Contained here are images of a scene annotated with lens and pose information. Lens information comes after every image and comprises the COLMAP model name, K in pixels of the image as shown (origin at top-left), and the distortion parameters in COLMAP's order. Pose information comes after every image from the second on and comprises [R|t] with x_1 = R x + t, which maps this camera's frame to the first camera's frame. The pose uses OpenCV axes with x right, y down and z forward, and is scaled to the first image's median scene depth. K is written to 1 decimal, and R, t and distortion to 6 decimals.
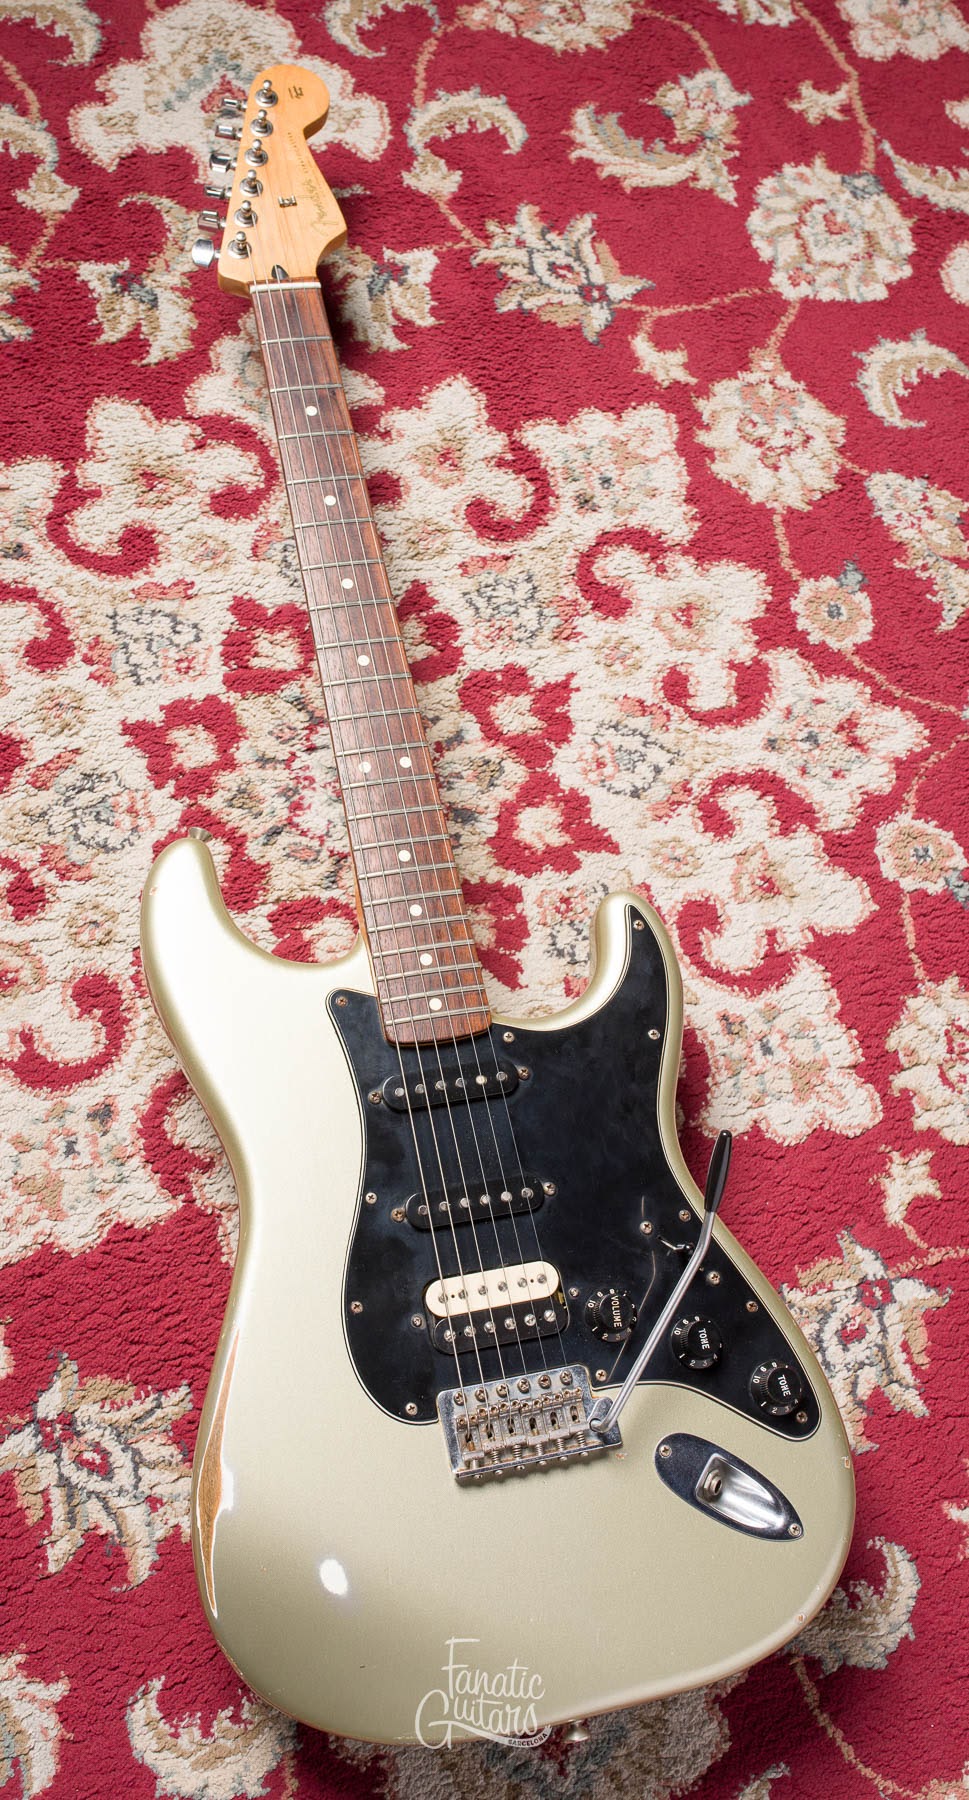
lens RADIAL K [[1714.1, 0, 448.5], [0, 1714.1, 886.6], [0, 0, 1]] dist [-0.059103, 0.069421]
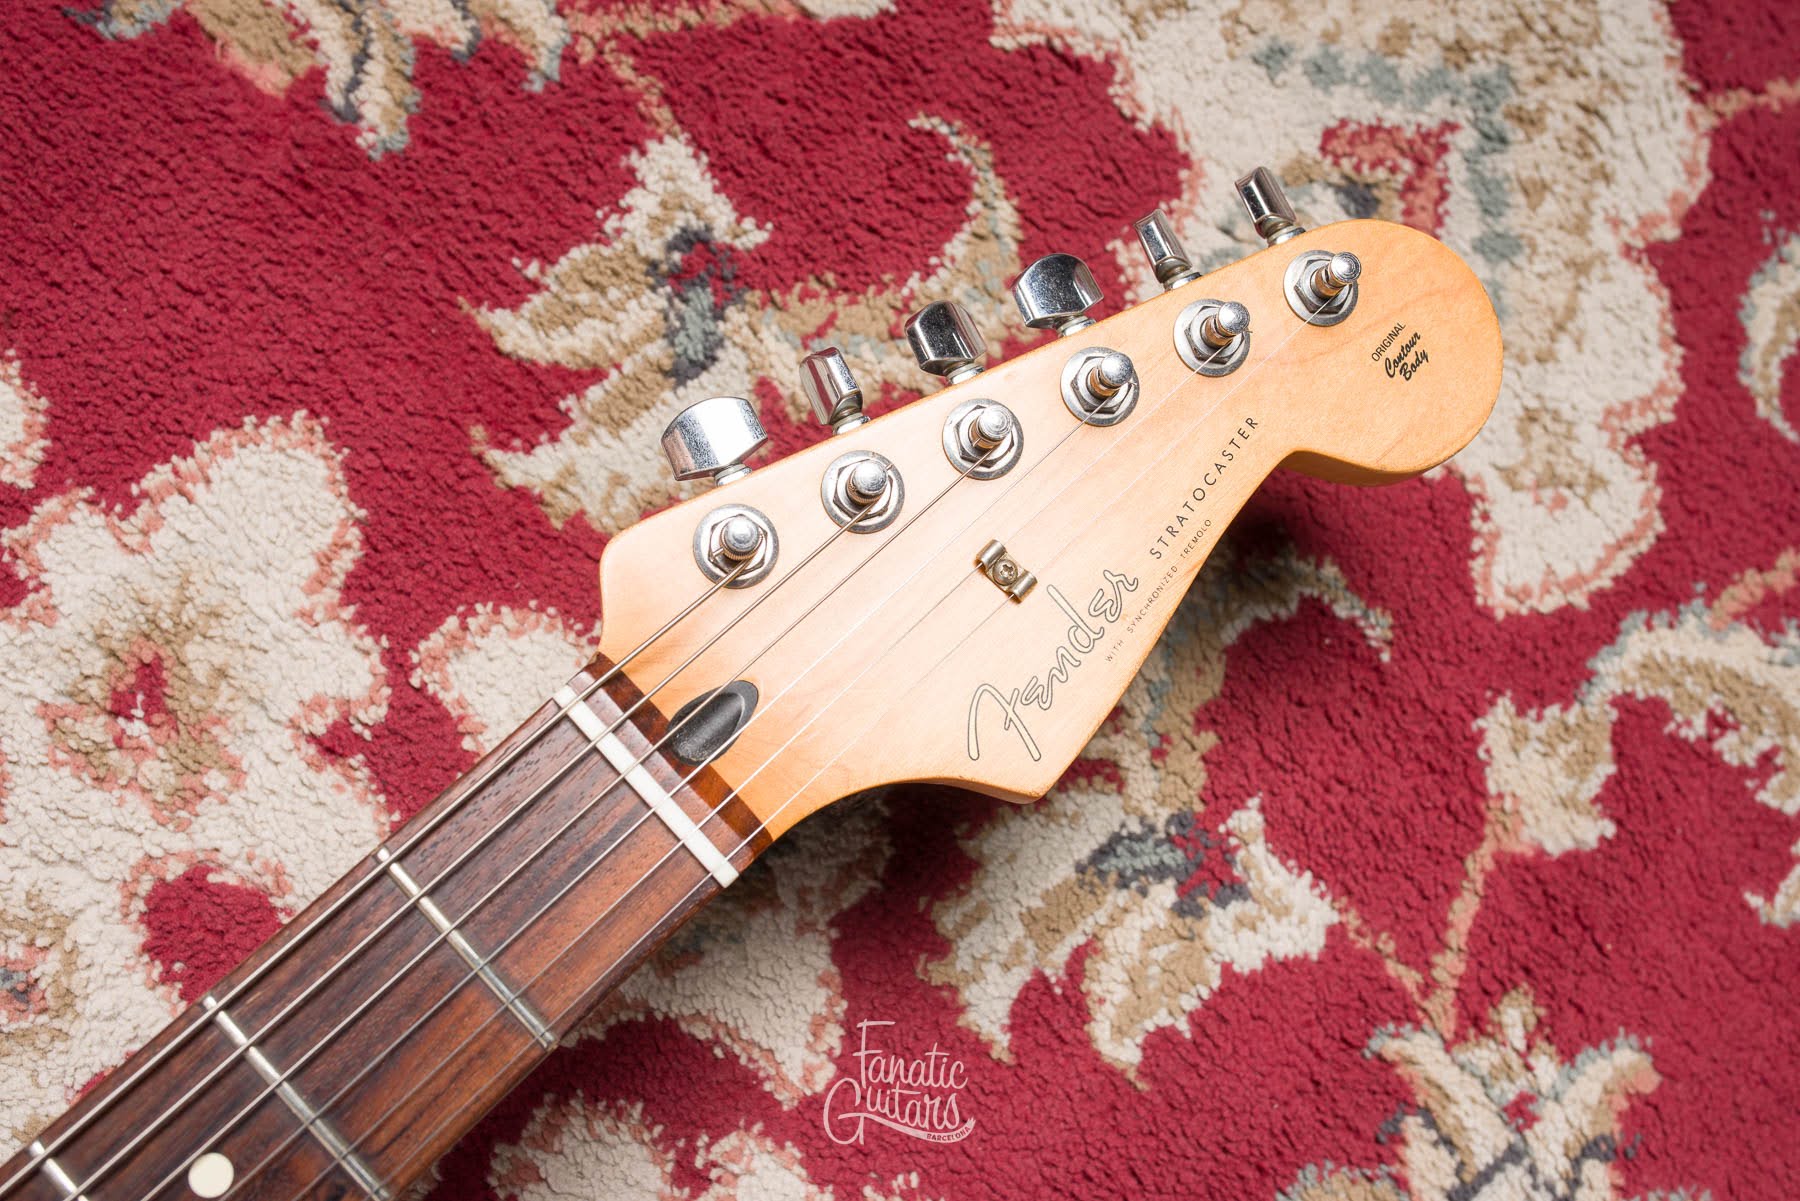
lens RADIAL K [[1822.2, 0, 886.2], [0, 1822.2, 611.9], [0, 0, 1]] dist [-0.064908, 0.059061]
pose [[0.529692, 0.827311, -0.187036, -0.046099], [-0.822554, 0.554842, 0.124717, -0.436836], [0.206955, 0.087785, 0.974404, 0.721657]]
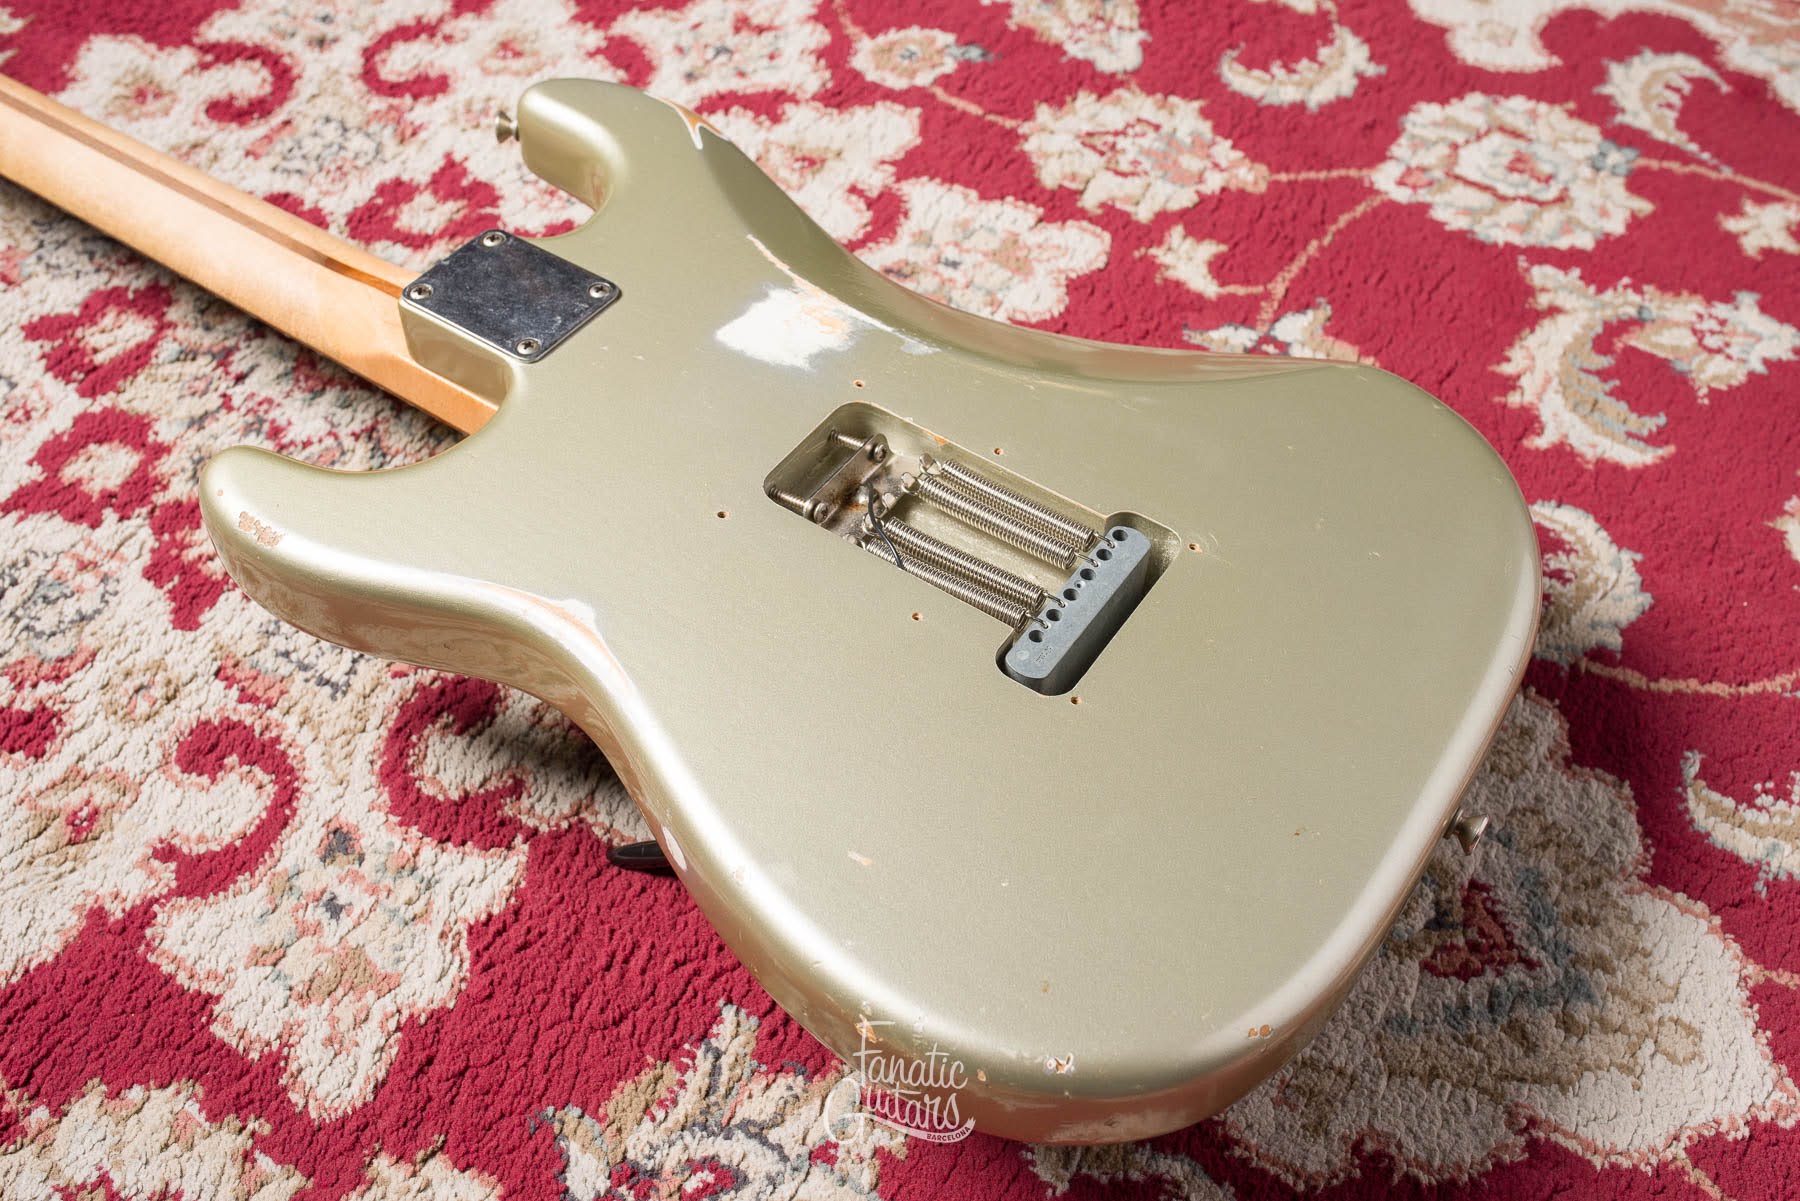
lens RADIAL K [[1704.6, 0, 884.4], [0, 1704.6, 599.7], [0, 0, 1]] dist [-0.064164, 0.077987]
pose [[0.681489, -0.646928, 0.342135, -0.203032], [0.711737, 0.694684, -0.104141, 0.258885], [-0.170304, 0.314481, 0.933862, 0.313021]]
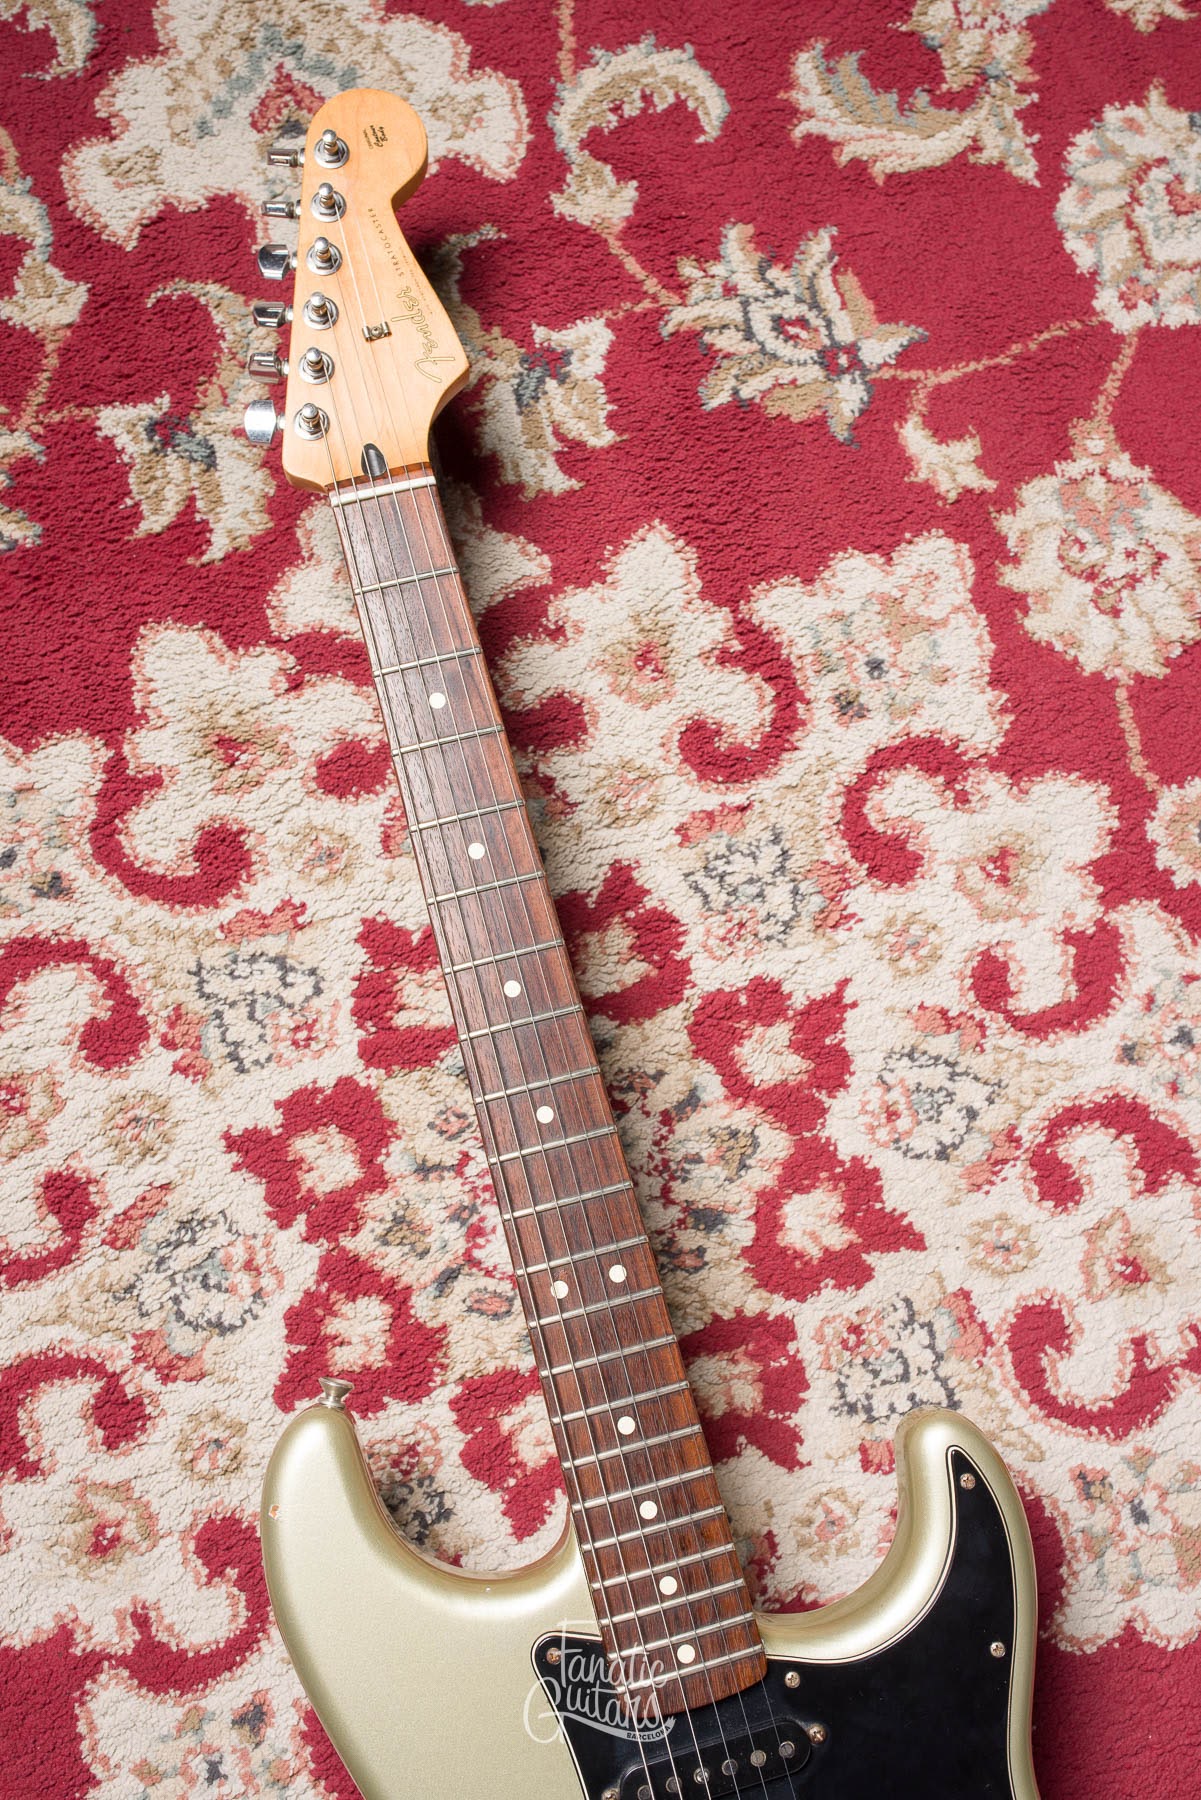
lens RADIAL K [[1684.2, 0, 630.1], [0, 1684.2, 884.7], [0, 0, 1]] dist [-0.061674, 0.072484]
pose [[0.996071, -0.071118, -0.052764, 0.024037], [0.079895, 0.978698, 0.189120, -0.319303], [0.038190, -0.192593, 0.980535, 0.333988]]
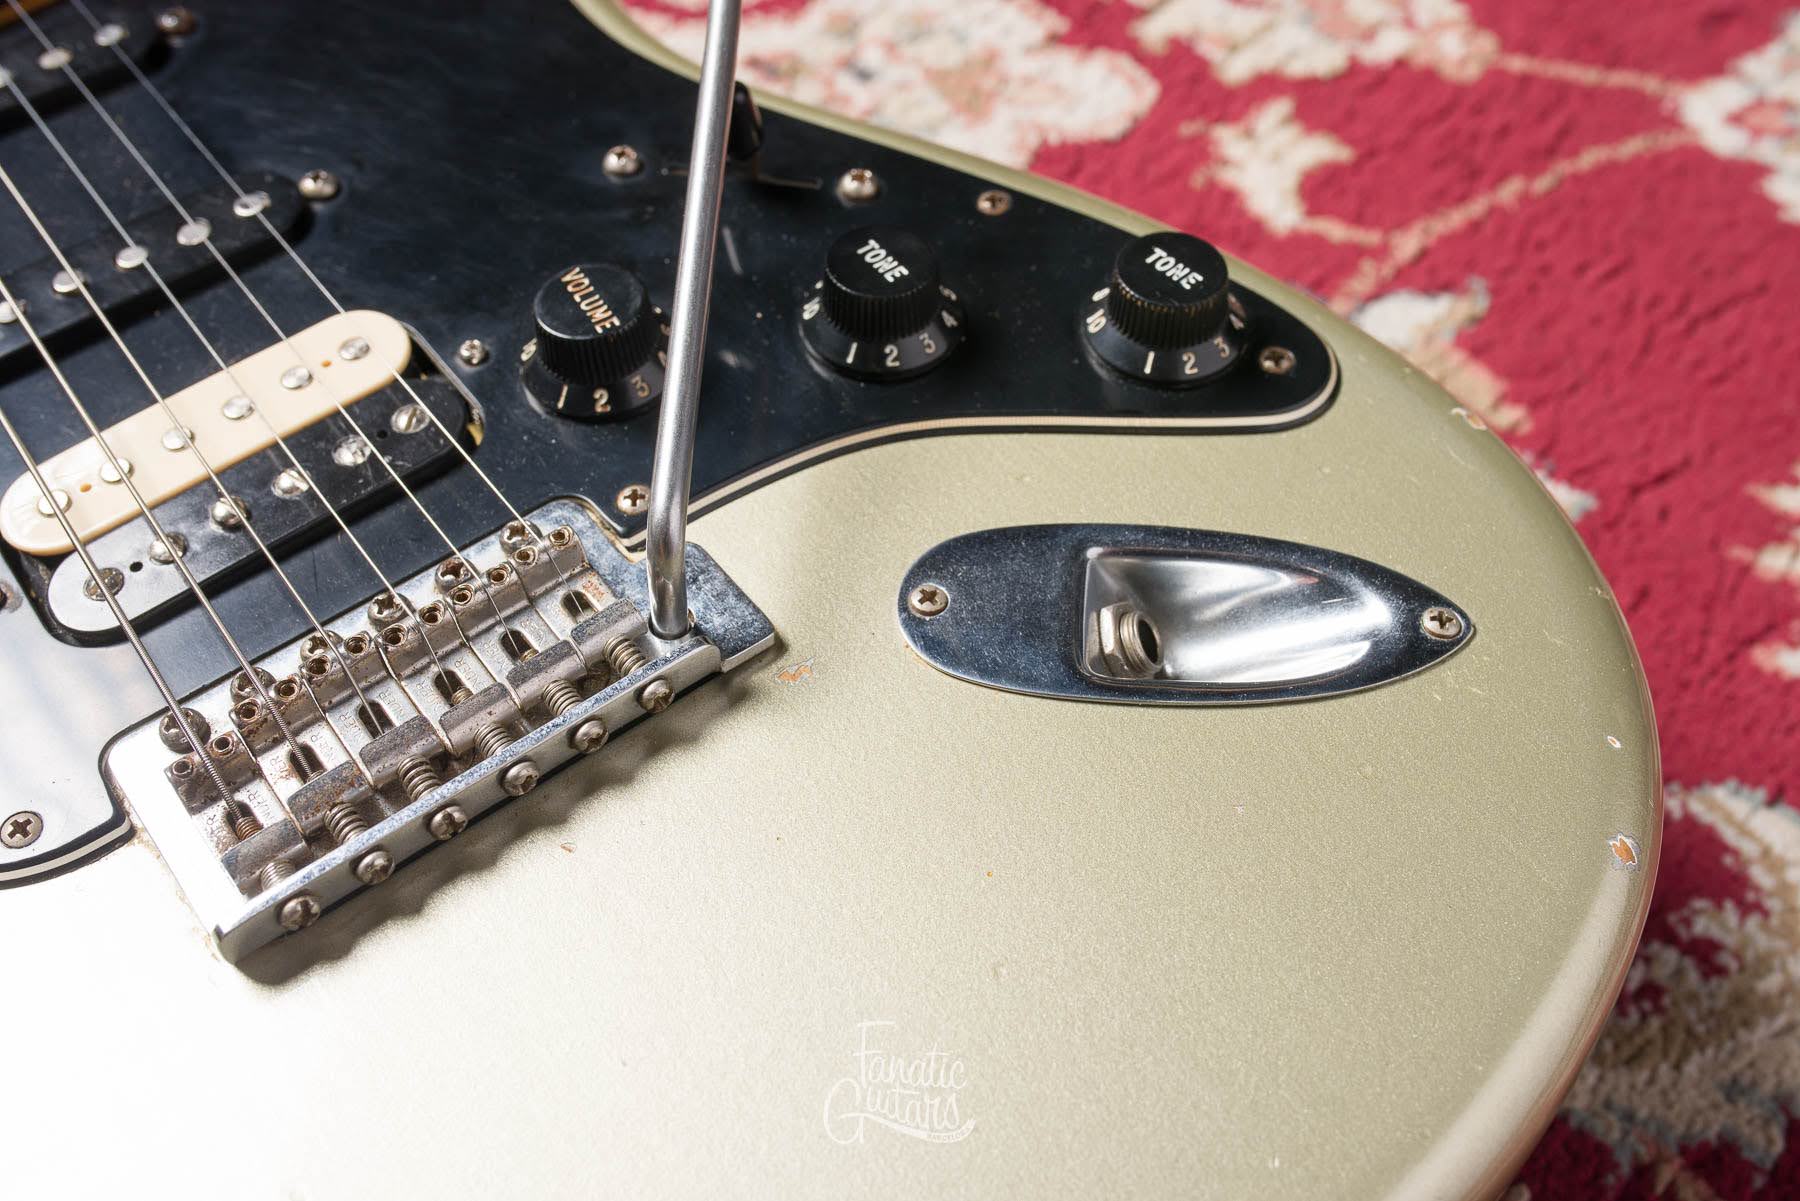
lens RADIAL K [[1777.9, 0, 900.0], [0, 1777.9, 600.5], [0, 0, 1]] dist [-0.060741, 0.072244]
pose [[0.888661, -0.435771, 0.142776, 0.063553], [0.457302, 0.865251, -0.205465, 0.315040], [-0.034002, 0.247880, 0.968194, 0.564609]]
